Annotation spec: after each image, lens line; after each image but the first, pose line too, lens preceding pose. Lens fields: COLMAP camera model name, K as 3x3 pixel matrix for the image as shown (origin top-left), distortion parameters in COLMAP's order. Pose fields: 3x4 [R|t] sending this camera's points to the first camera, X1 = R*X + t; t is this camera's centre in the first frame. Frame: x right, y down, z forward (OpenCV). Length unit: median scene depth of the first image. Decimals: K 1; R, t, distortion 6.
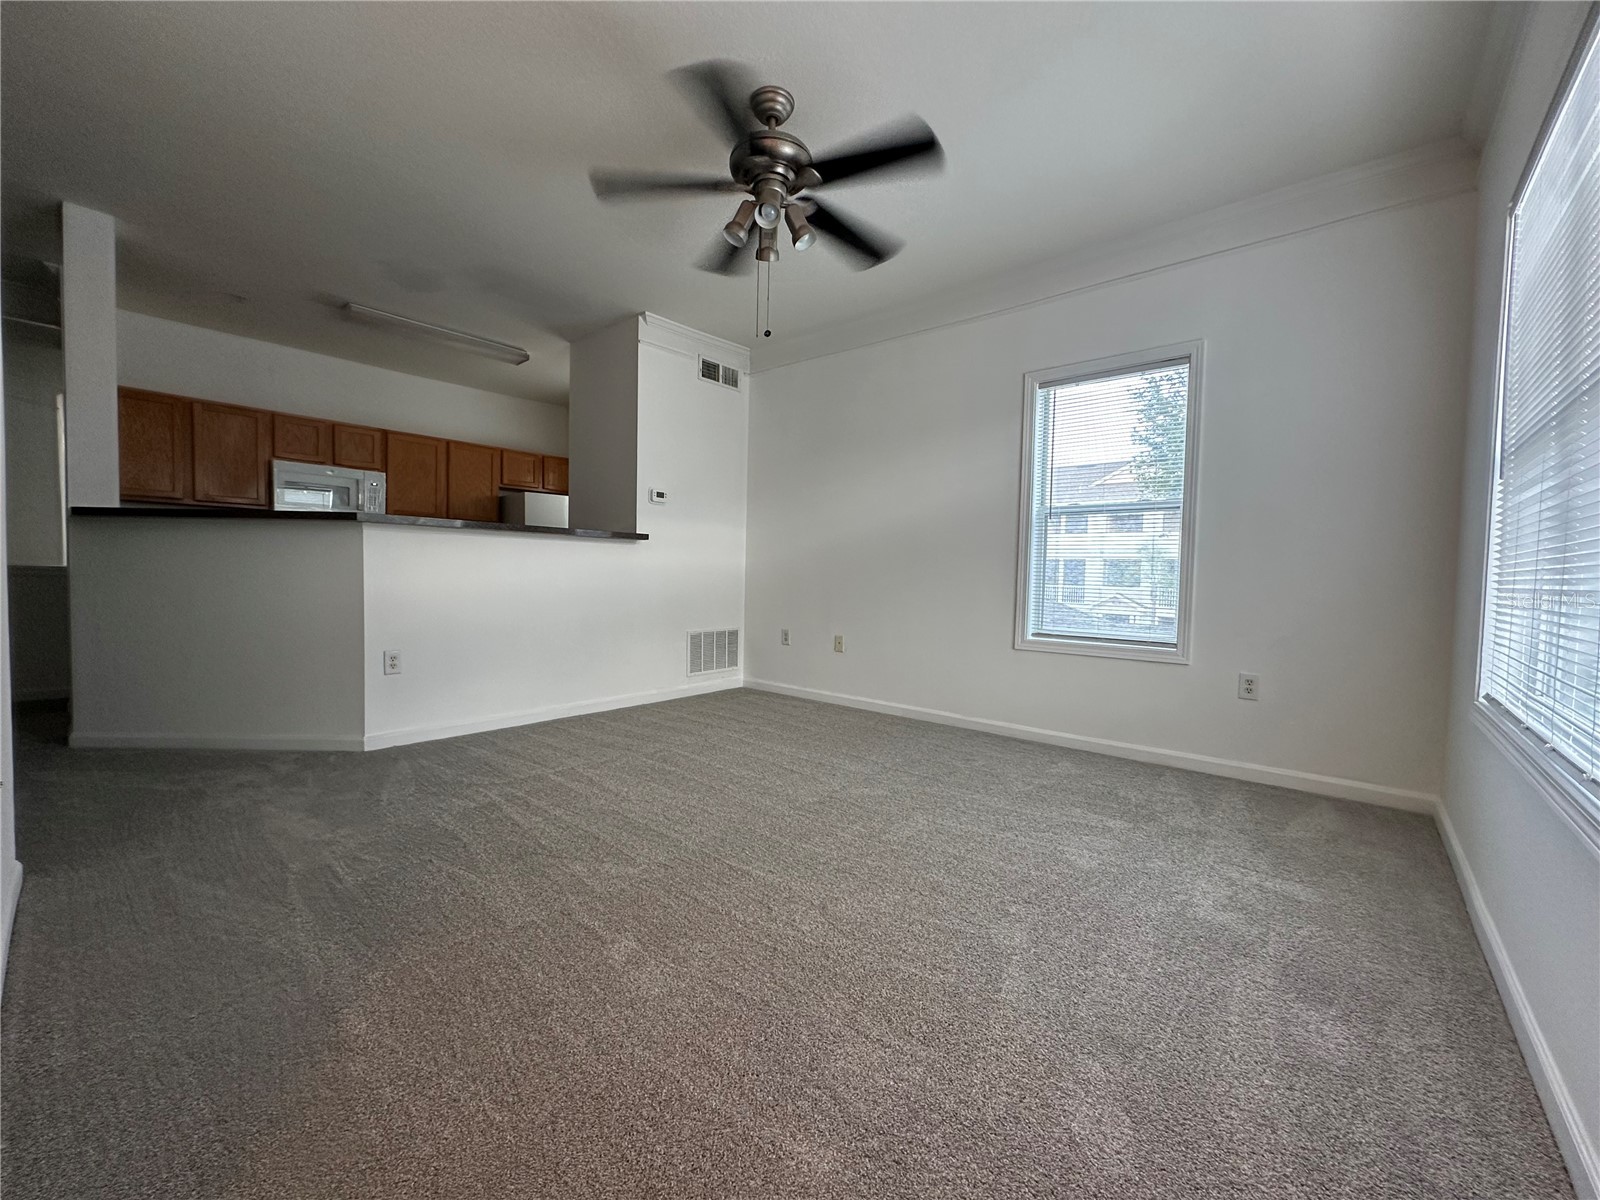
lens RADIAL K [[639.7, 0, 804.1], [0, 639.7, 601.3], [0, 0, 1]] dist [-0.008605, 0.000586]
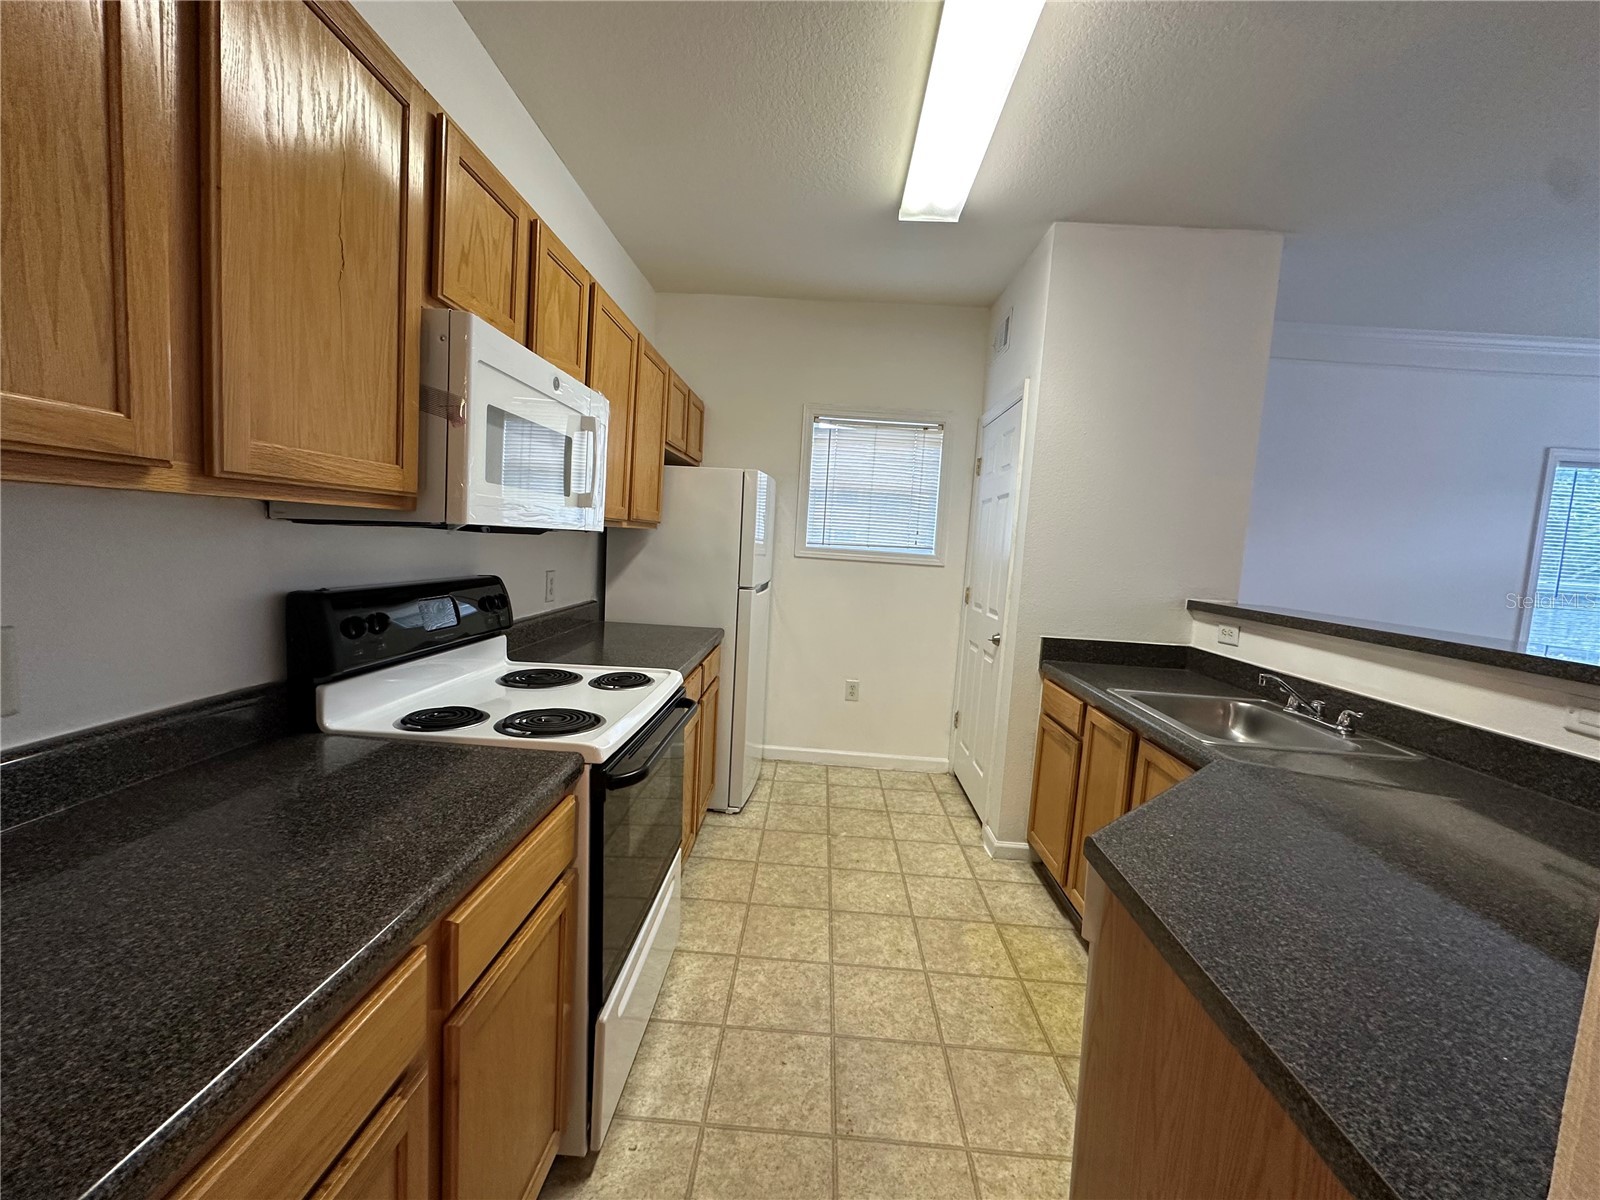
lens RADIAL K [[639.7, 0, 803.6], [0, 639.7, 595.7], [0, 0, 1]] dist [-0.008605, 0.000586]
pose [[0.780348, -0.021733, 0.624968, -0.826589], [-0.025693, 0.997438, 0.066767, -0.123584], [-0.624818, -0.068159, 0.777790, 0.668818]]
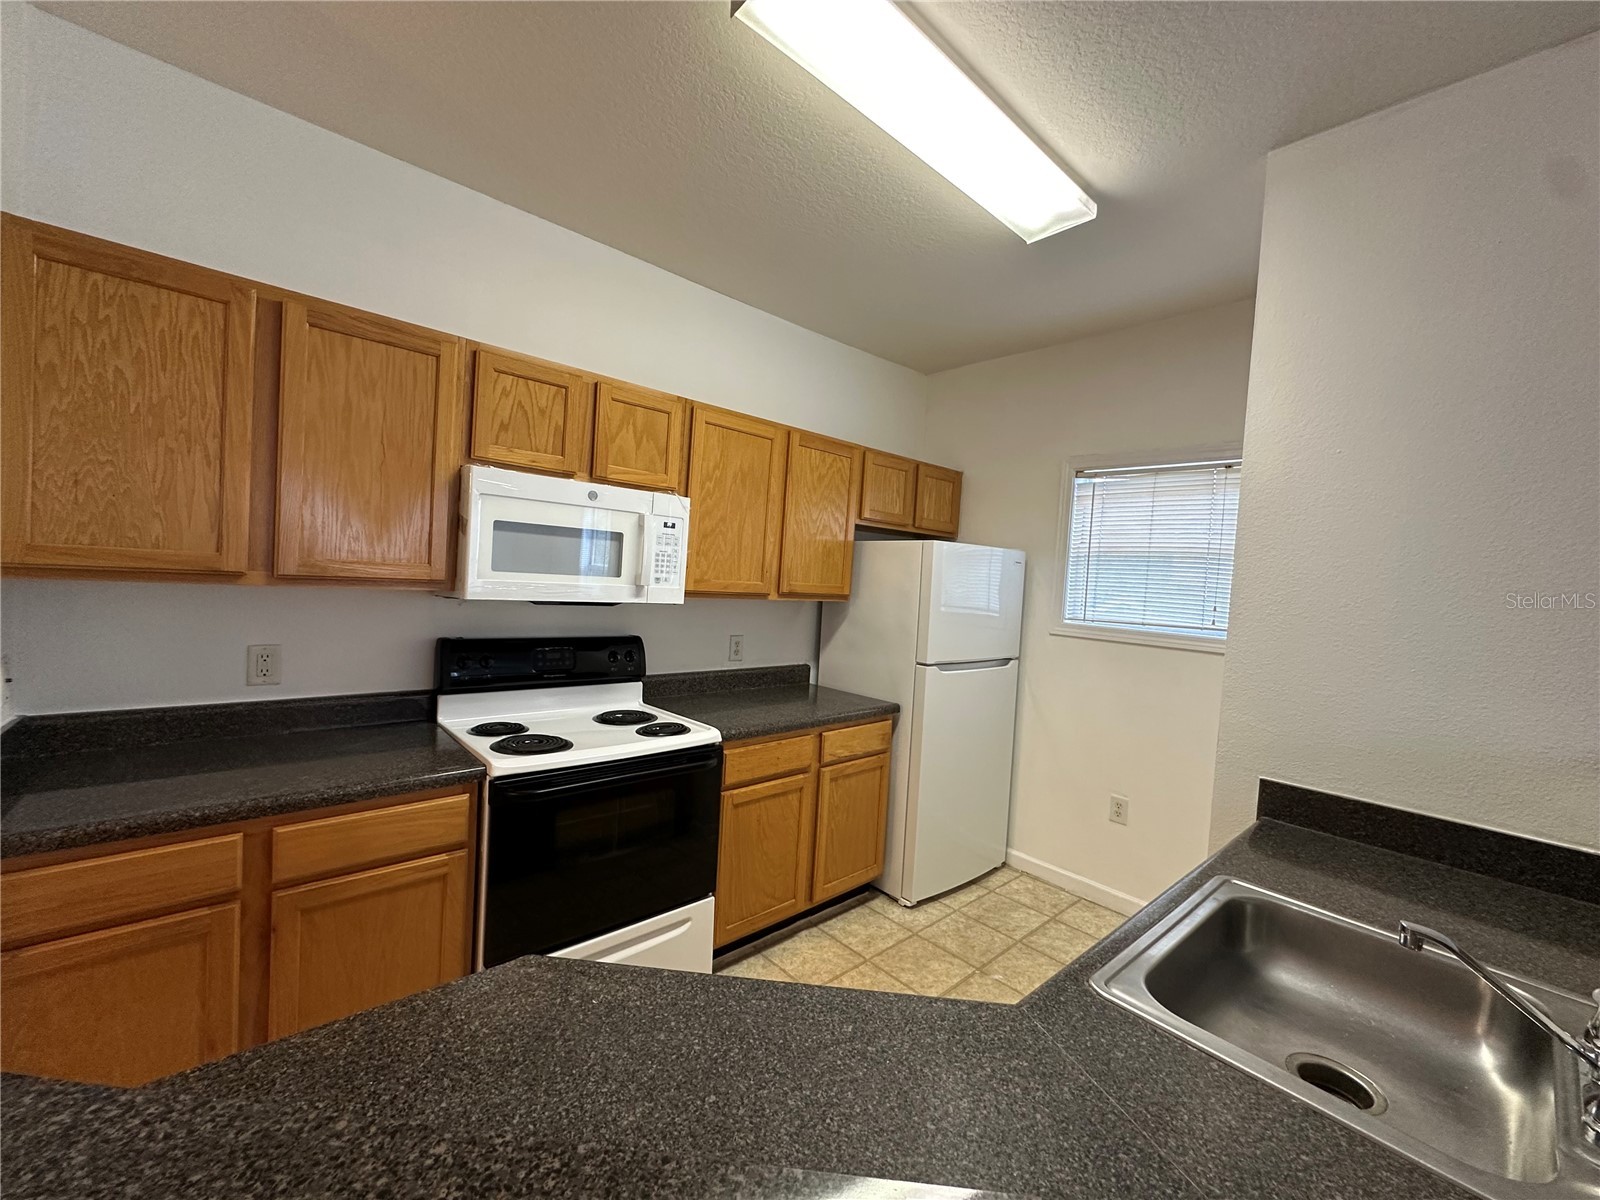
lens RADIAL K [[639.7, 0, 800.5], [0, 639.7, 597.2], [0, 0, 1]] dist [-0.008605, 0.000586]
pose [[0.991350, 0.047741, -0.122258, -0.544073], [-0.048950, 0.998777, -0.006910, -0.139148], [0.121779, 0.012835, 0.992474, 0.595564]]
